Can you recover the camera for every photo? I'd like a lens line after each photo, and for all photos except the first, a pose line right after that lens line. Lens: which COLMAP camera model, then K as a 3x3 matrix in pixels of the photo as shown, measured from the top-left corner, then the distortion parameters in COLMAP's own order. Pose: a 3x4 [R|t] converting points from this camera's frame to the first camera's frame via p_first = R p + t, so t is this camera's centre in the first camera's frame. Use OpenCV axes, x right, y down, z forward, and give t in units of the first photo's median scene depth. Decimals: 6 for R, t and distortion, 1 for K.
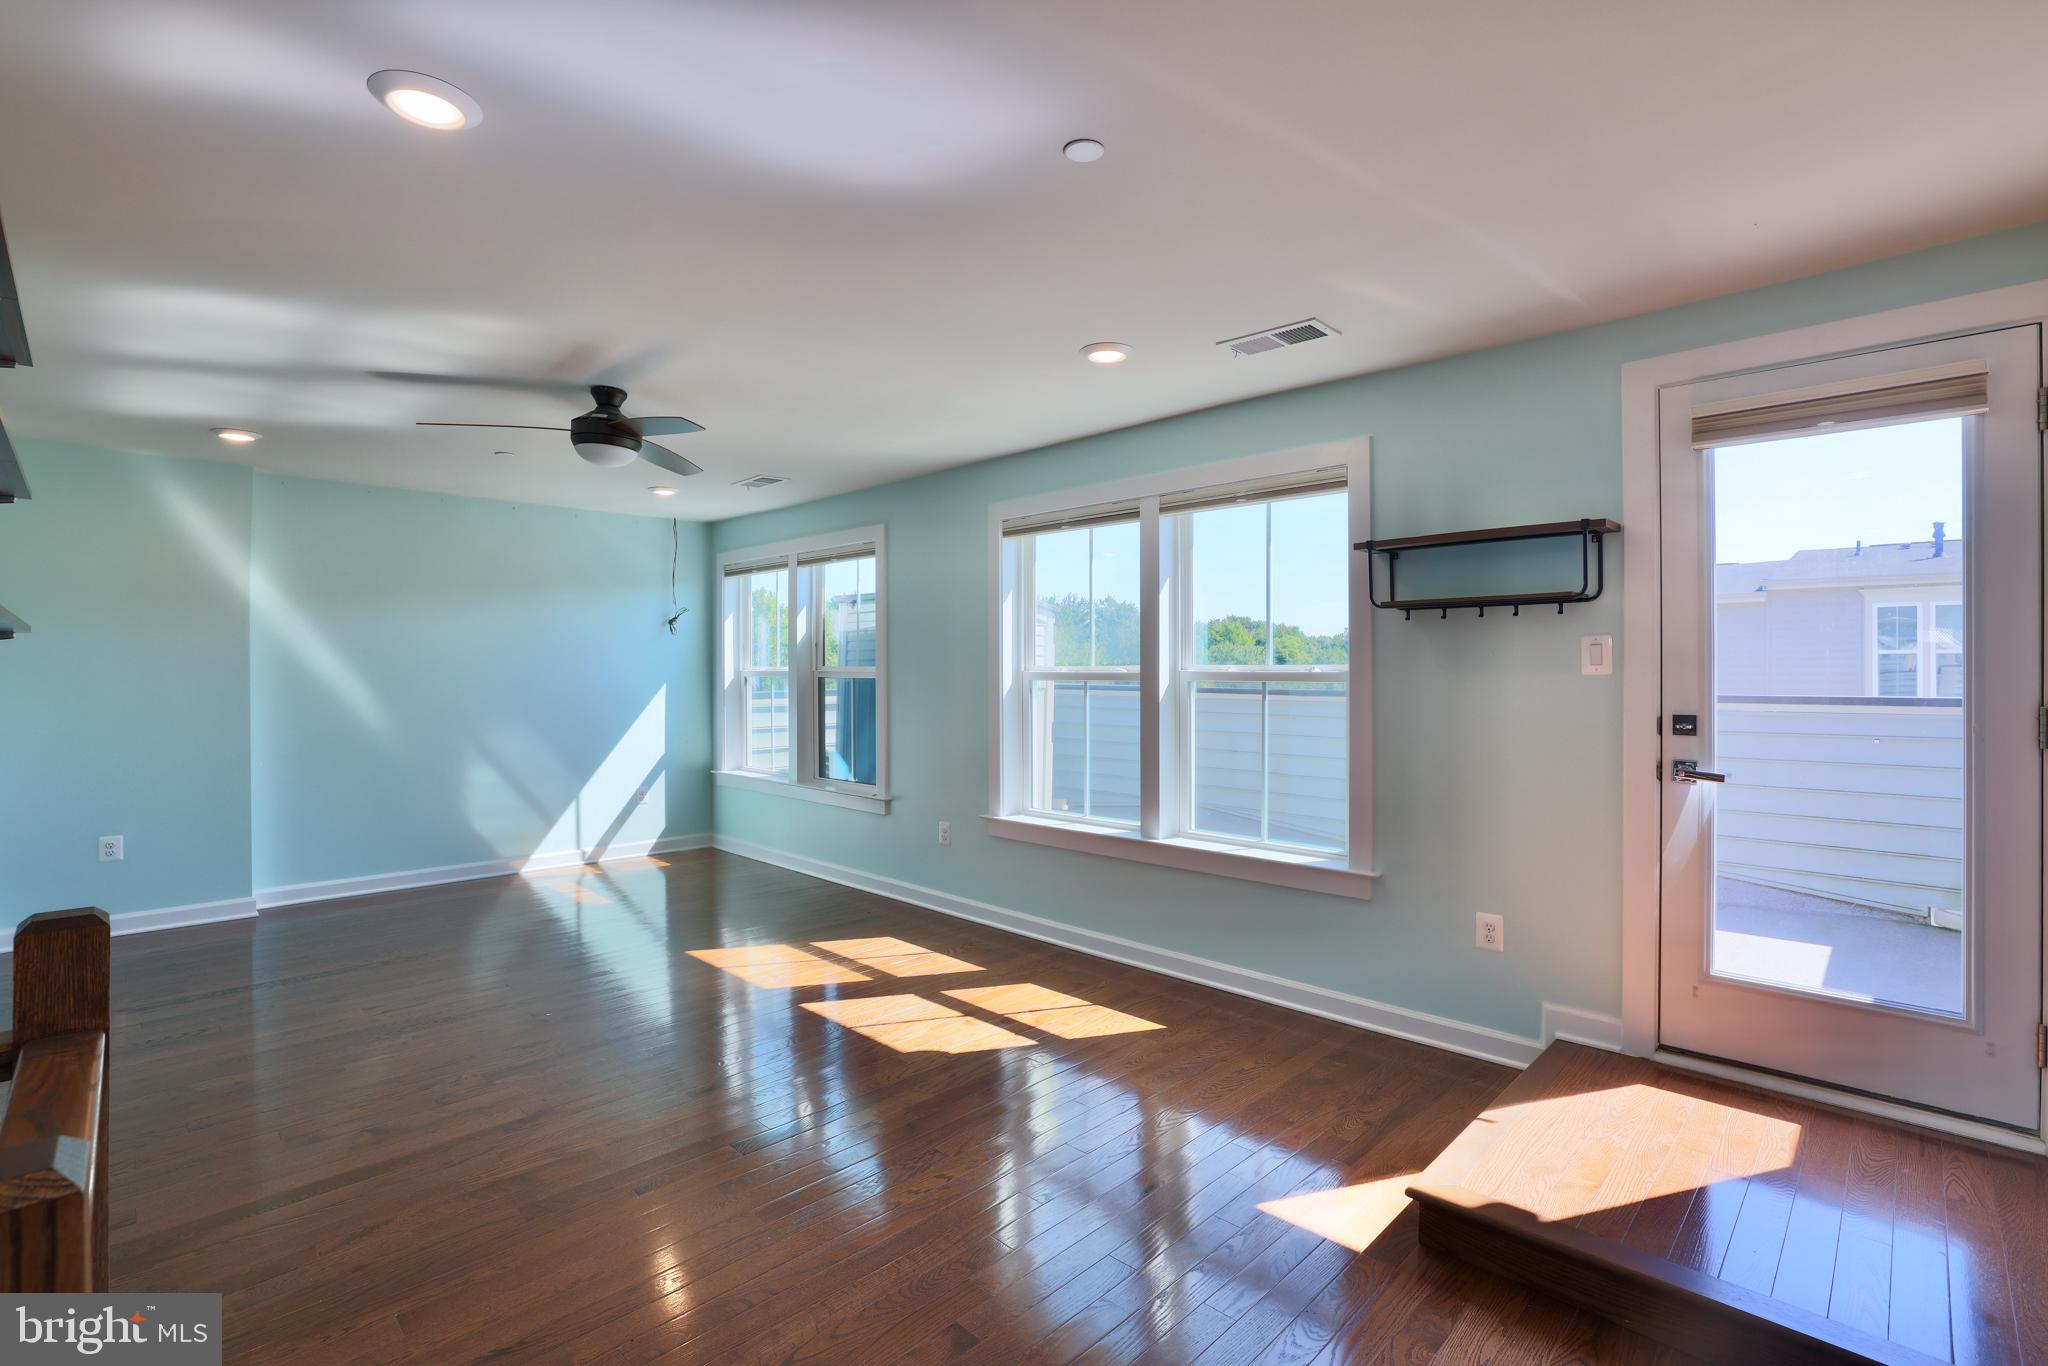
lens RADIAL K [[942.6, 0, 1029.3], [0, 942.6, 672.6], [0, 0, 1]] dist [-0.049514, 0.015250]
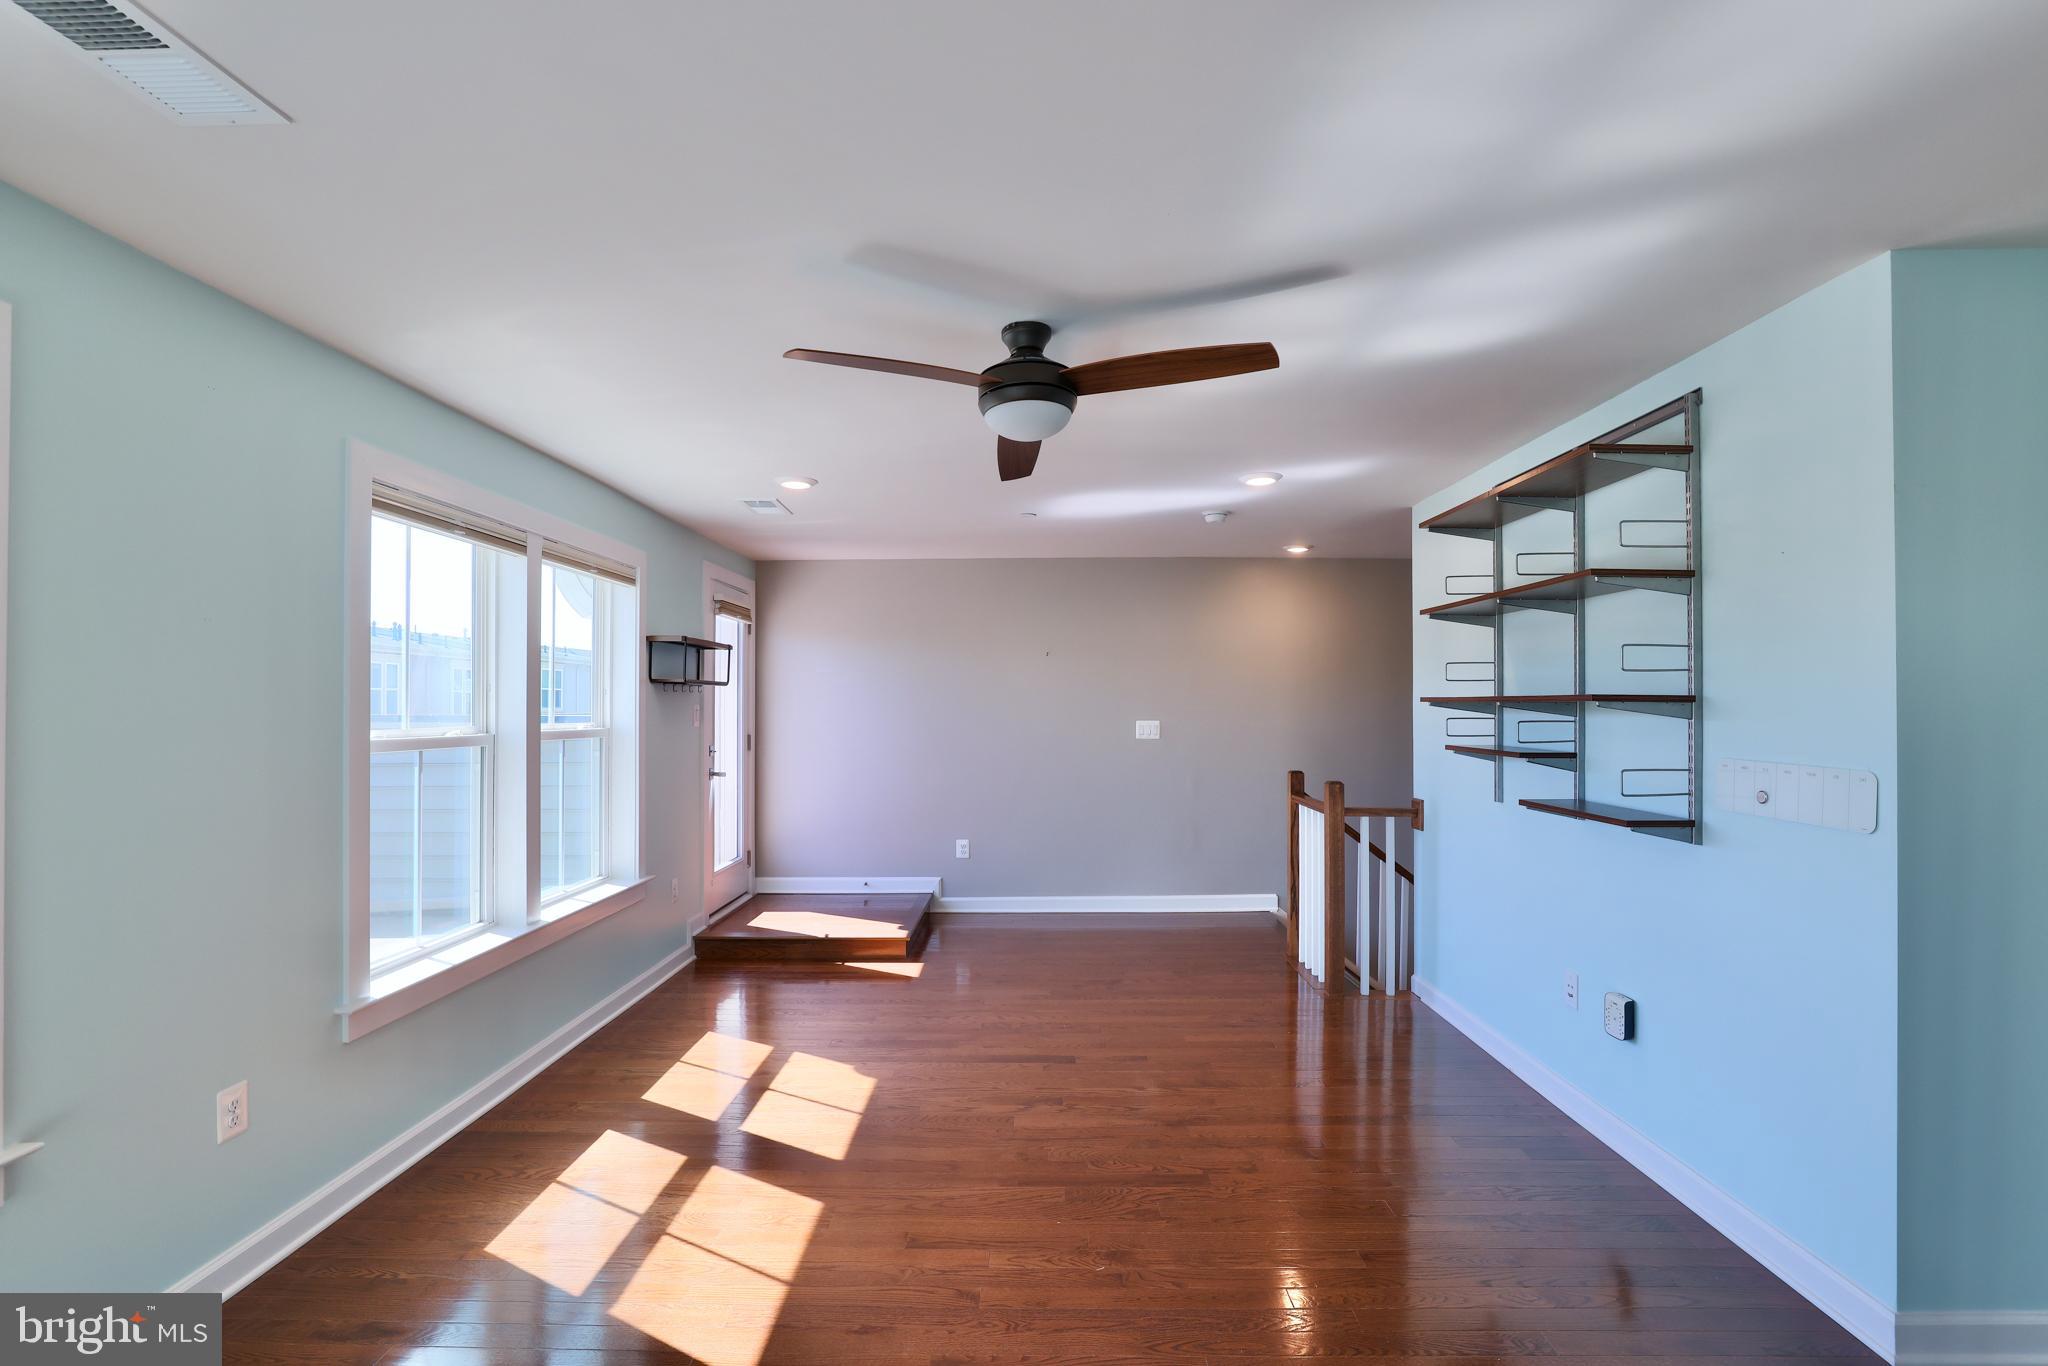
lens RADIAL K [[942.6, 0, 1029.3], [0, 942.6, 672.6], [0, 0, 1]] dist [-0.049514, 0.015250]
pose [[-0.684627, 0.019244, 0.728639, -0.883323], [-0.006314, 0.999457, -0.032329, -0.034724], [-0.728866, -0.026734, -0.684134, 1.349686]]
